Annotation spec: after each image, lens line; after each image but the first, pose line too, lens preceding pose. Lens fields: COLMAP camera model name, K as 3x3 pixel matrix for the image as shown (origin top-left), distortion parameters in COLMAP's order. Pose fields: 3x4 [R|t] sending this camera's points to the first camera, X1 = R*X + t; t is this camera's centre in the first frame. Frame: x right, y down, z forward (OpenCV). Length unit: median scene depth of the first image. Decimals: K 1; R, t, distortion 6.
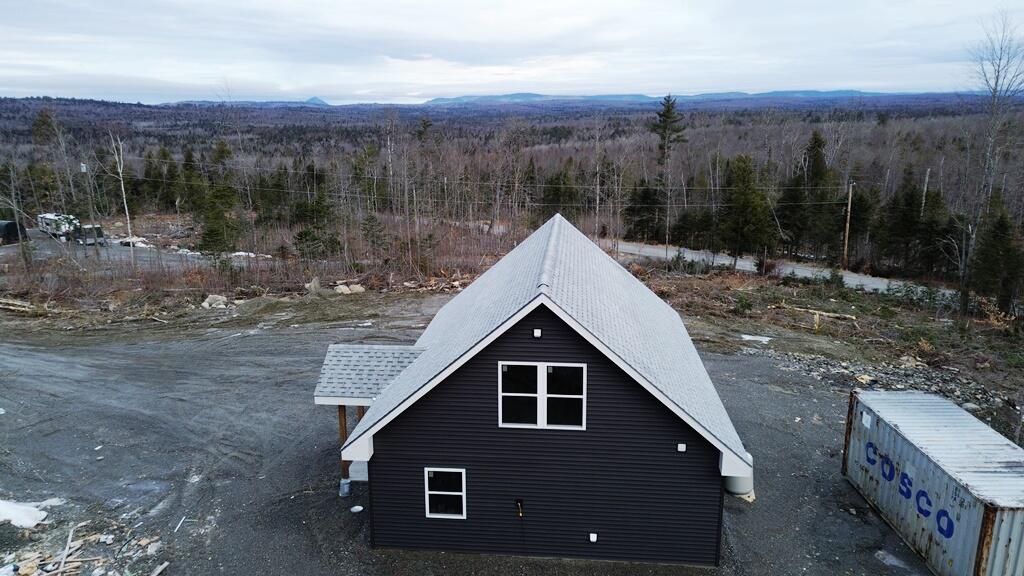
lens RADIAL K [[723.5, 0, 512.0], [0, 723.5, 288.0], [0, 0, 1]] dist [0.075935, -0.077884]
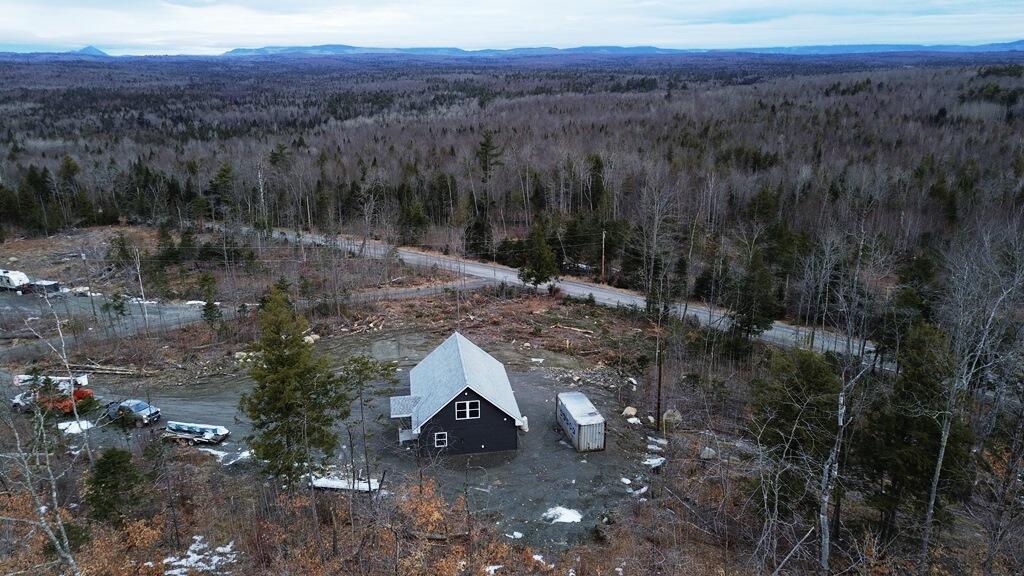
lens RADIAL K [[723.5, 0, 512.0], [0, 723.5, 288.0], [0, 0, 1]] dist [0.075935, -0.077884]
pose [[0.970804, -0.070966, 0.229138, -0.349494], [0.057391, 0.996208, 0.065385, -0.451214], [-0.232909, -0.050326, 0.971195, -1.683234]]
